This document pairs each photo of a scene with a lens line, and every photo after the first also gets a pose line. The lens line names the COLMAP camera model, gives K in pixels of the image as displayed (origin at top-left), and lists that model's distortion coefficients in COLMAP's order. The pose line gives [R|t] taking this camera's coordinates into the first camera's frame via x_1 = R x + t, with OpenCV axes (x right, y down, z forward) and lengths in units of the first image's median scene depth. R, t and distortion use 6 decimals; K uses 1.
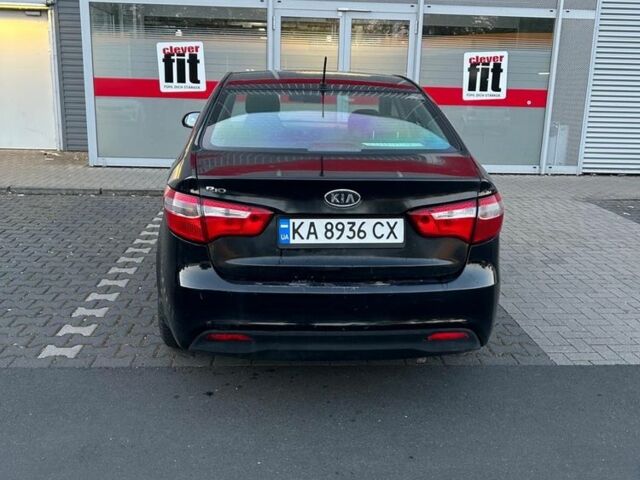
lens RADIAL K [[650.0, 0, 320.0], [0, 650.0, 240.0], [0, 0, 1]] dist [0.011481, -0.038035]
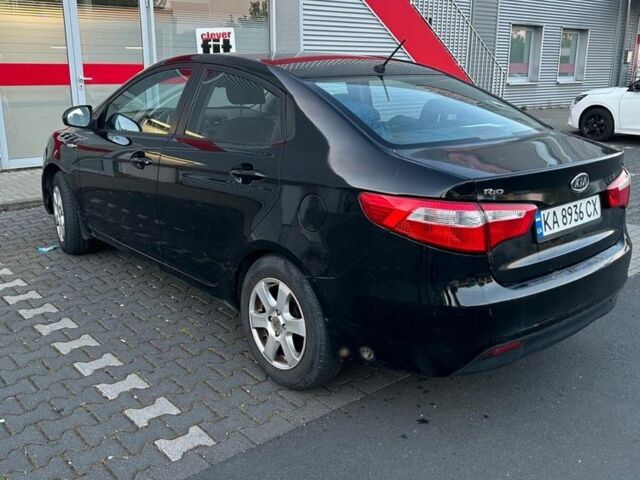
lens RADIAL K [[644.7, 0, 320.0], [0, 644.7, 240.0], [0, 0, 1]] dist [0.047967, 0.000731]
pose [[0.802408, -0.178646, 0.569409, -0.788505], [0.156543, 0.983740, 0.088038, -0.115188], [-0.575878, 0.018494, 0.817326, 0.369944]]
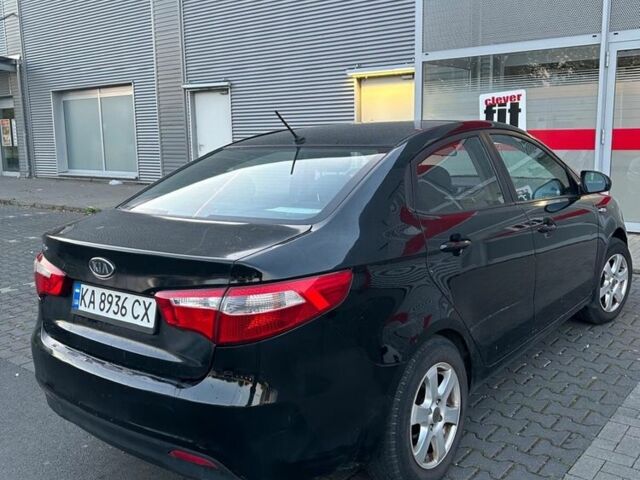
lens RADIAL K [[650.0, 0, 320.0], [0, 650.0, 240.0], [0, 0, 1]] dist [0.011481, -0.038035]
pose [[0.722598, 0.068514, -0.687864, 0.780565], [-0.120963, 0.992255, -0.028239, -0.101742], [0.680602, 0.103612, 0.725290, 0.495250]]
